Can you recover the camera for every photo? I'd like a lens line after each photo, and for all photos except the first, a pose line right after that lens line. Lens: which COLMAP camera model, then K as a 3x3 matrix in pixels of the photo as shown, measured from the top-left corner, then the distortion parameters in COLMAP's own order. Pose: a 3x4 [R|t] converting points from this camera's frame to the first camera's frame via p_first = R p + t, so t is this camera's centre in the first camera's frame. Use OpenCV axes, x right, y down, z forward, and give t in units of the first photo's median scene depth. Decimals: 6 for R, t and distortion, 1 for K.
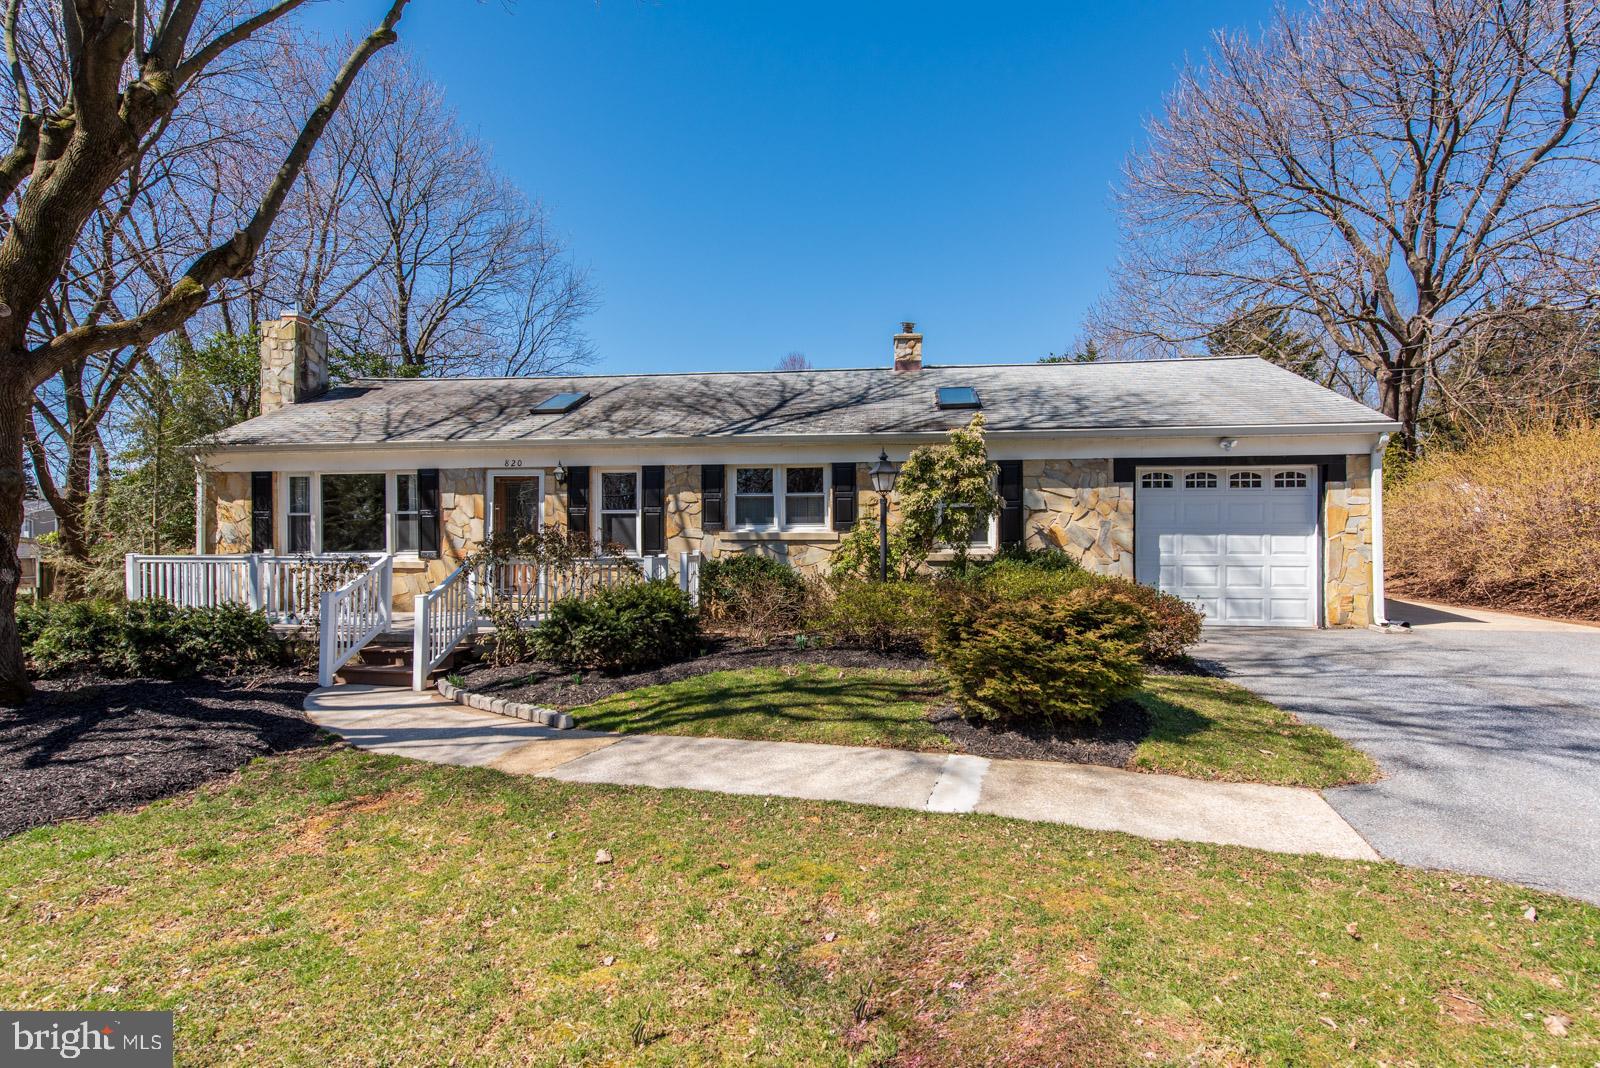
lens RADIAL K [[816.6, 0, 799.1], [0, 816.6, 528.8], [0, 0, 1]] dist [0.006691, -0.000569]
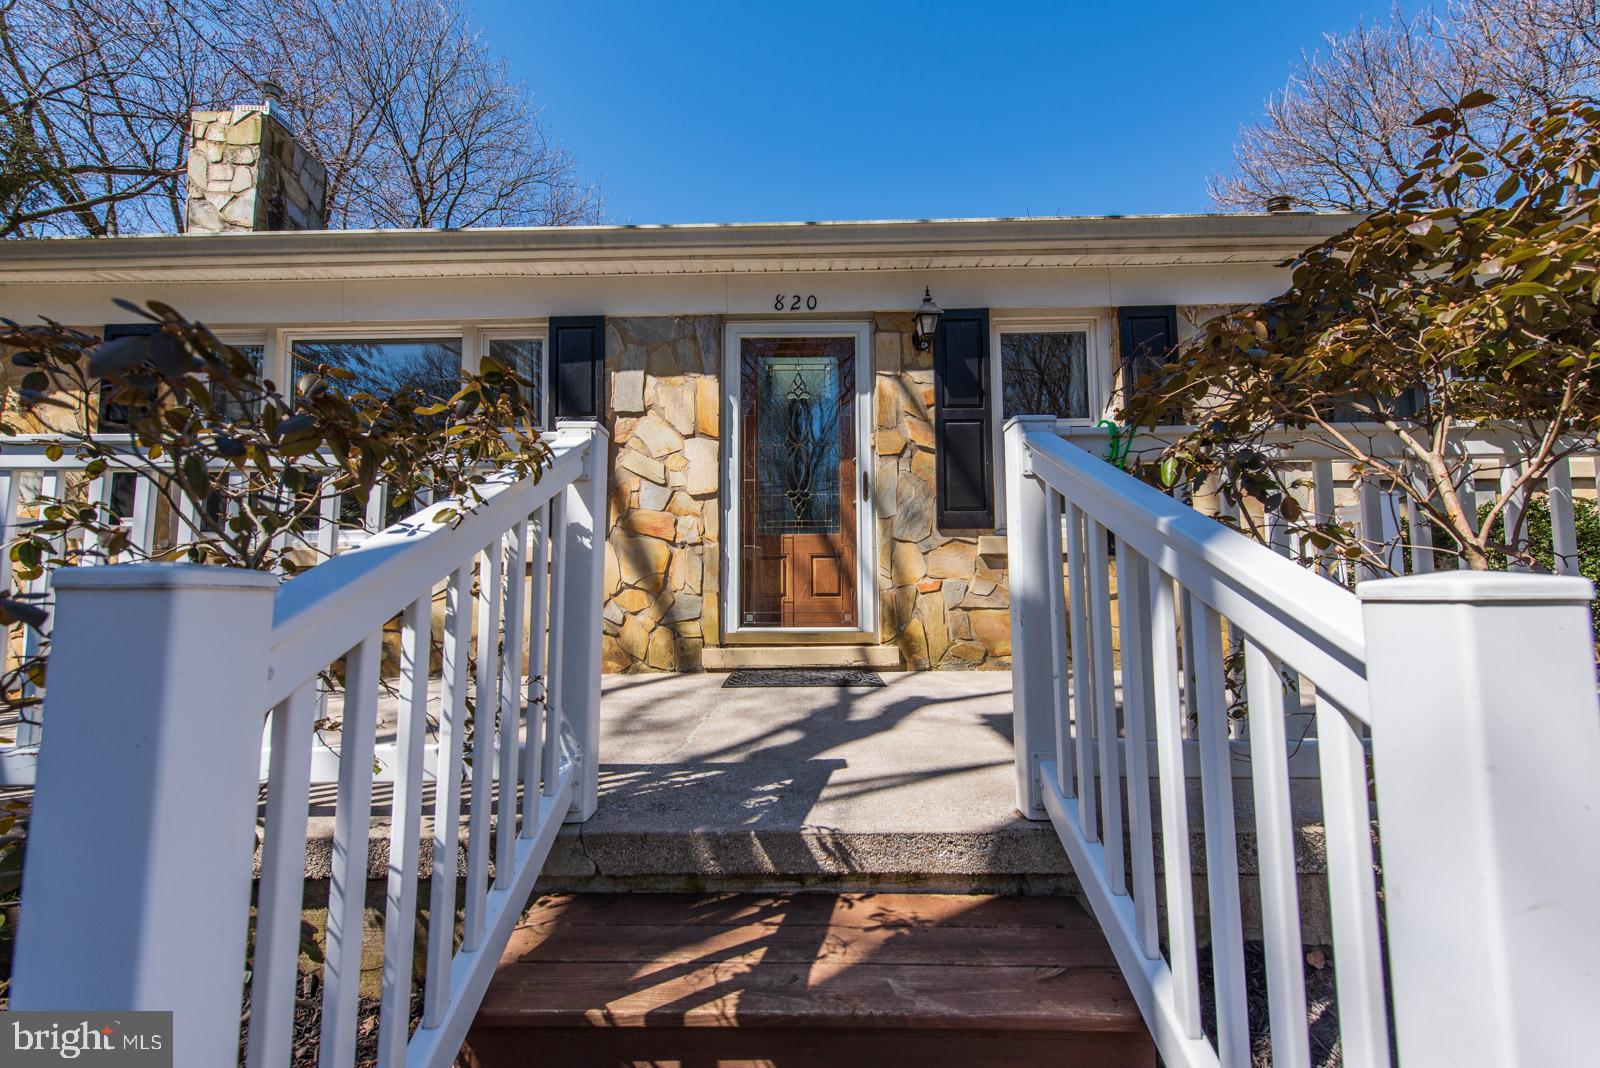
lens RADIAL K [[677.5, 0, 806.7], [0, 677.5, 534.4], [0, 0, 1]] dist [0.002776, -0.002320]
pose [[0.994861, 0.004346, 0.101152, -0.388774], [0.003371, 0.997103, -0.075994, 0.062096], [-0.101189, 0.075945, 0.991964, 0.693214]]
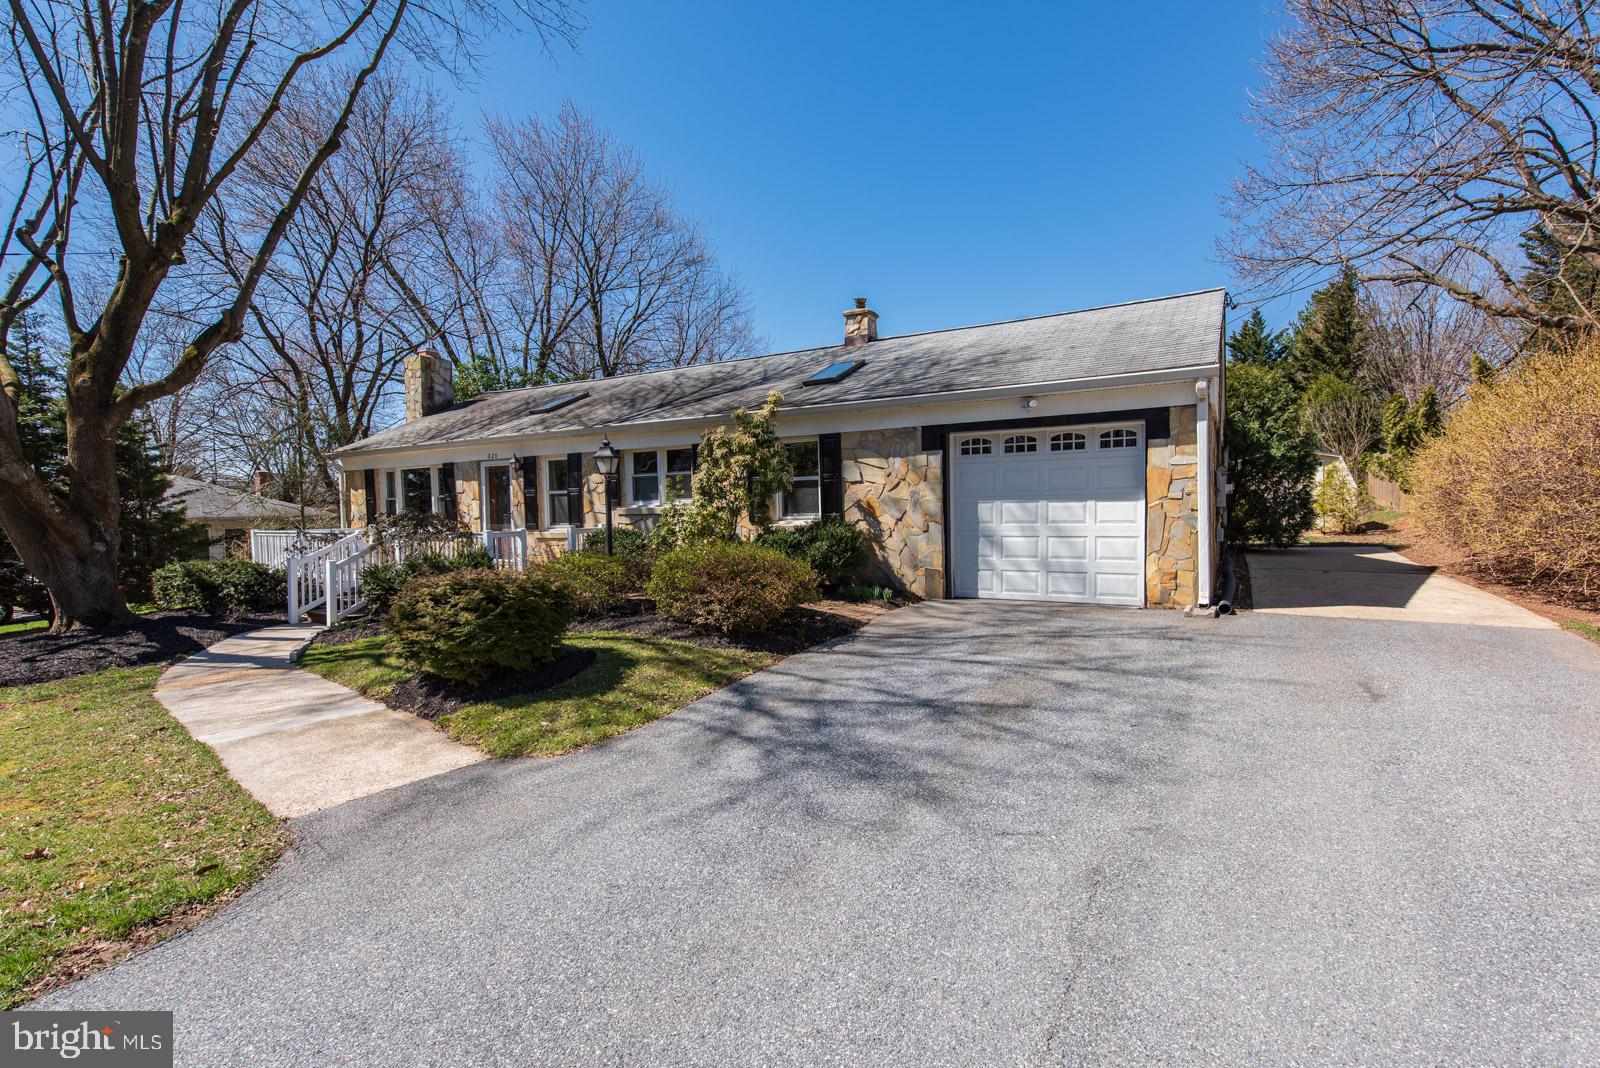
lens RADIAL K [[746.2, 0, 795.0], [0, 746.2, 531.7], [0, 0, 1]] dist [0.015774, 0.000209]
pose [[0.917208, -0.003174, -0.398396, 0.566338], [0.024624, 0.998508, 0.048736, -0.007459], [0.397647, -0.054511, 0.915918, 0.110822]]
